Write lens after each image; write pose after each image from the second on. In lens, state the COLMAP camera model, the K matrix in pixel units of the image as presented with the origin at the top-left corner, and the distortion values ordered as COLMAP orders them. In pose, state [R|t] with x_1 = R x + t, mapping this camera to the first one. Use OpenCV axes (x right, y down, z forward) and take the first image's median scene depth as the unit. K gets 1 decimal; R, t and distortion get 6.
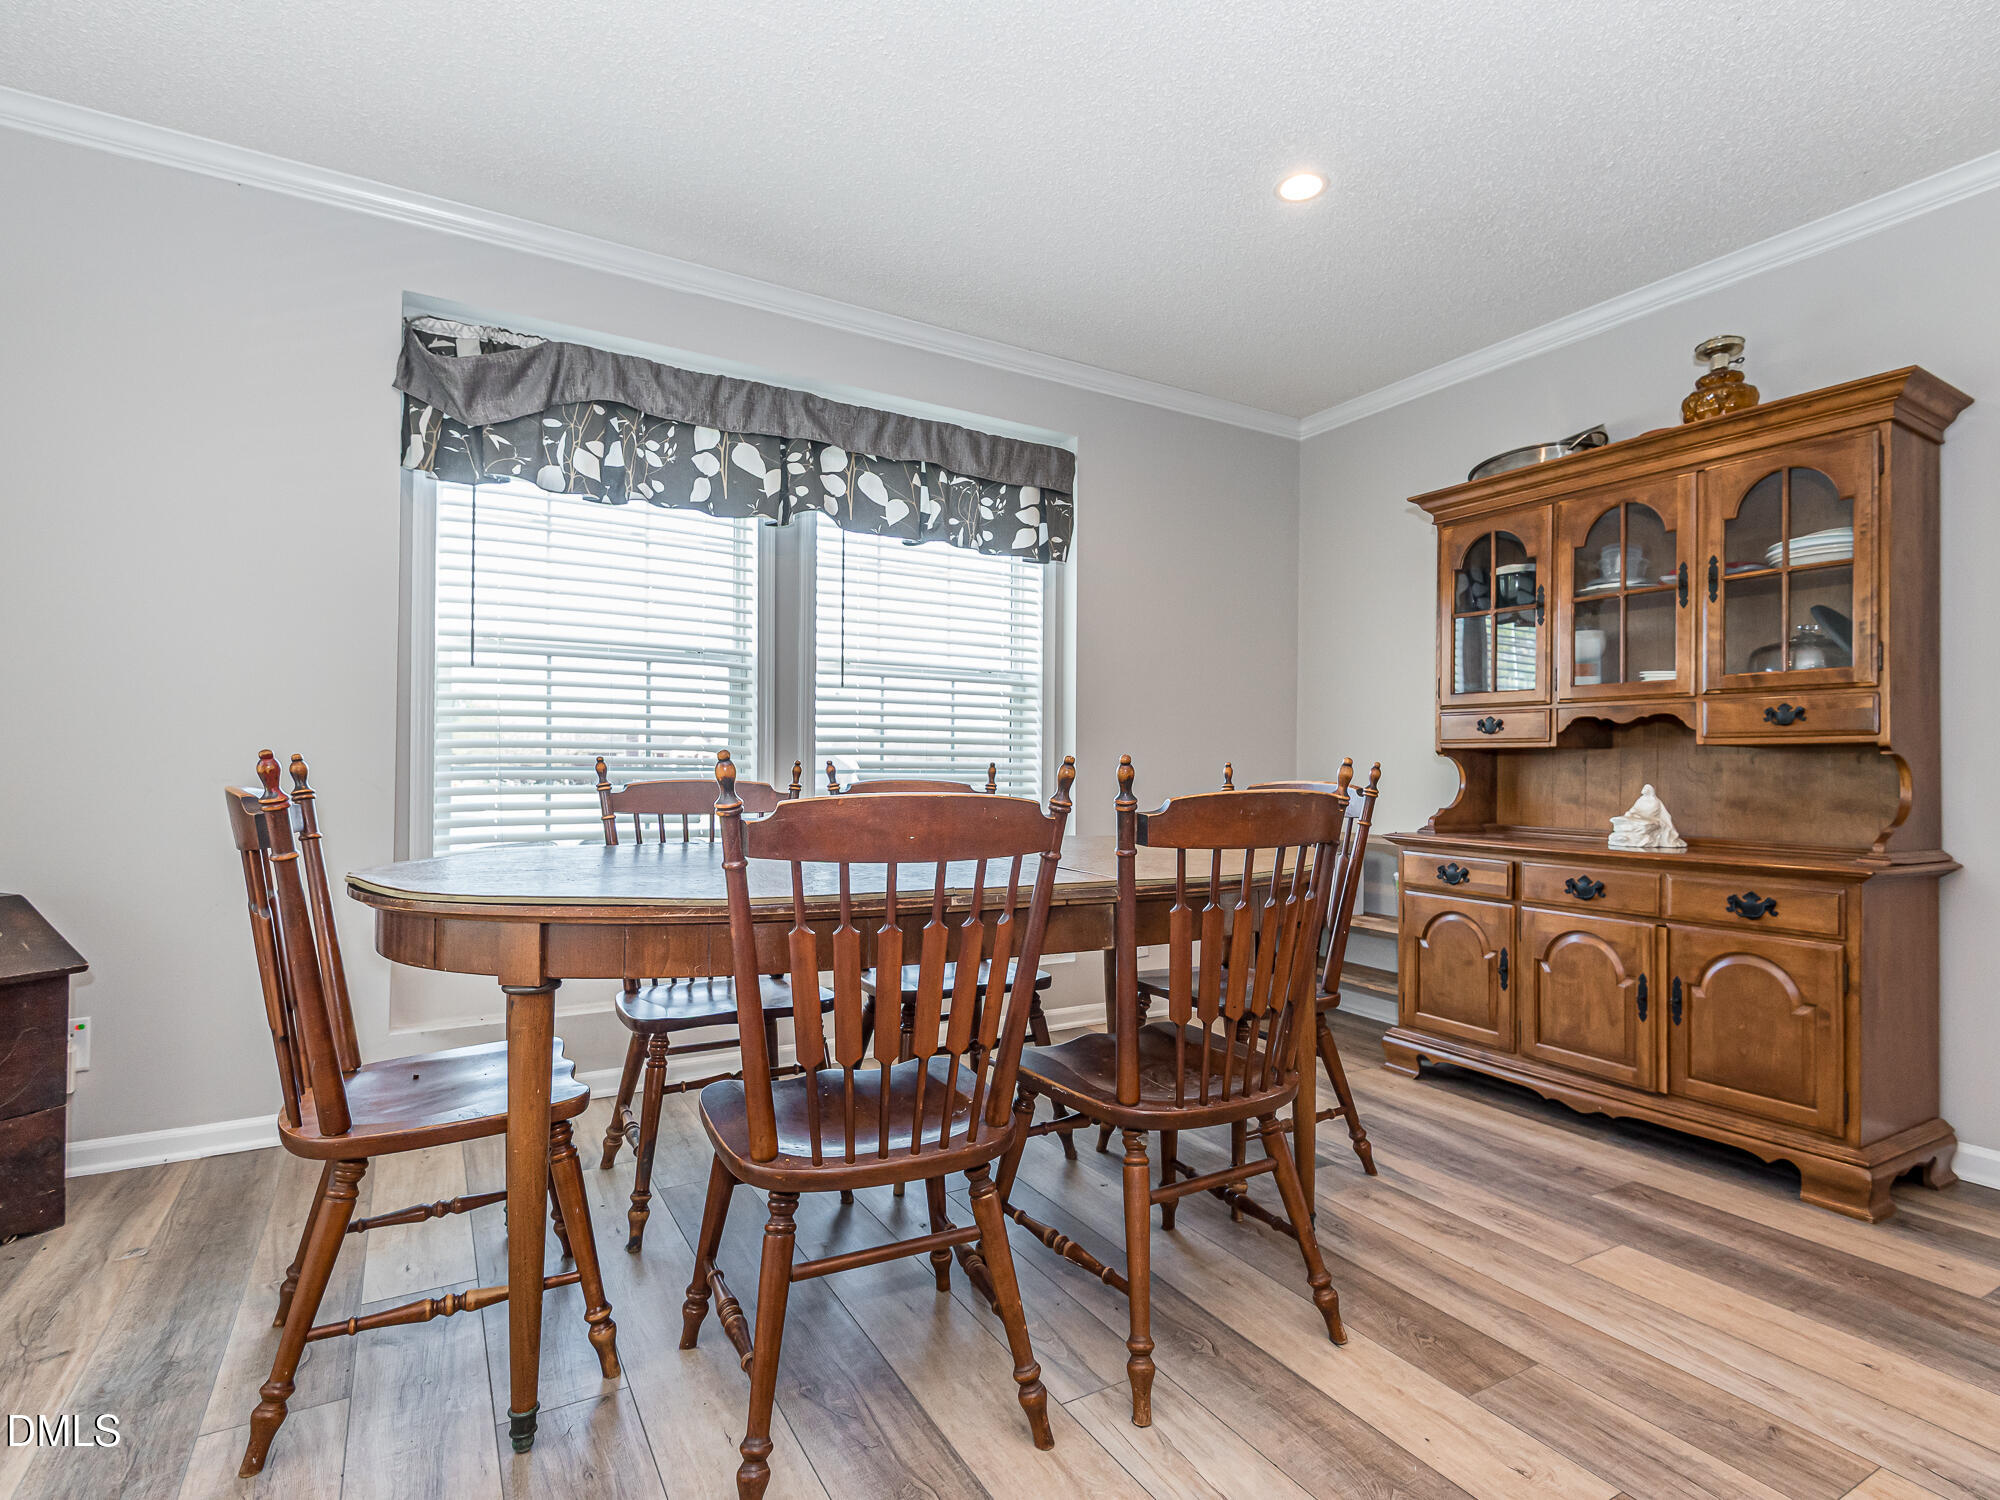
lens RADIAL K [[993.2, 0, 1003.7], [0, 993.2, 746.6], [0, 0, 1]] dist [0.025727, 0.000055]
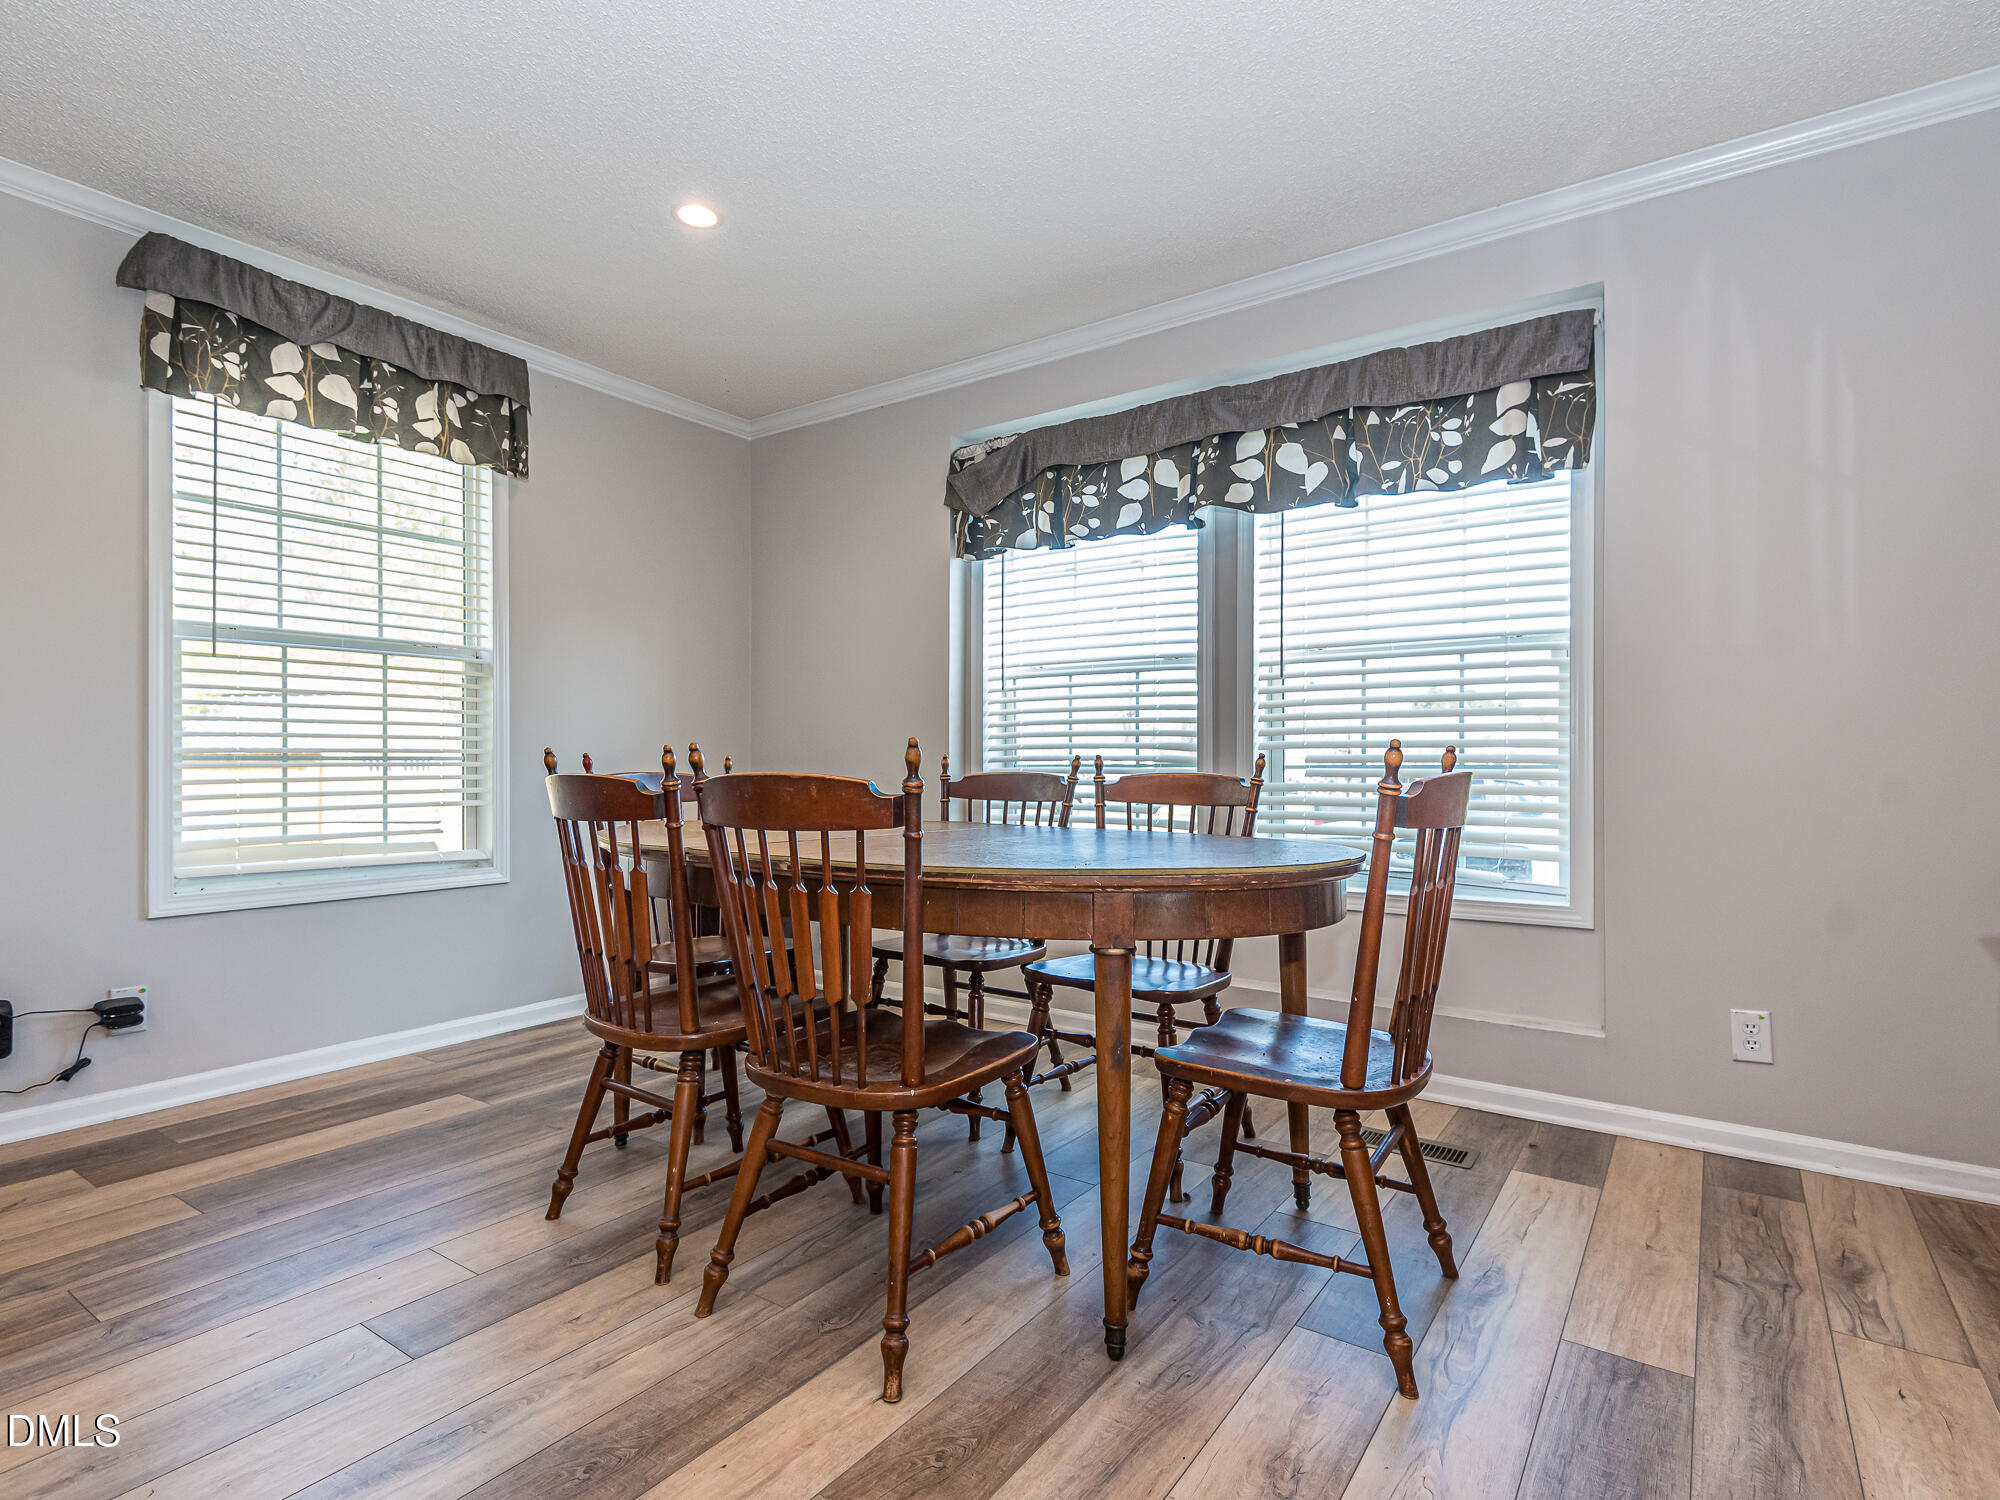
lens RADIAL K [[1015.2, 0, 1000.0], [0, 1015.2, 750.0], [0, 0, 1]] dist [0.041356, -0.025444]
pose [[0.415296, -0.021854, -0.909424, 0.637154], [0.022532, 0.999652, -0.013733, 0.017569], [0.909407, -0.014788, 0.415644, 0.371926]]
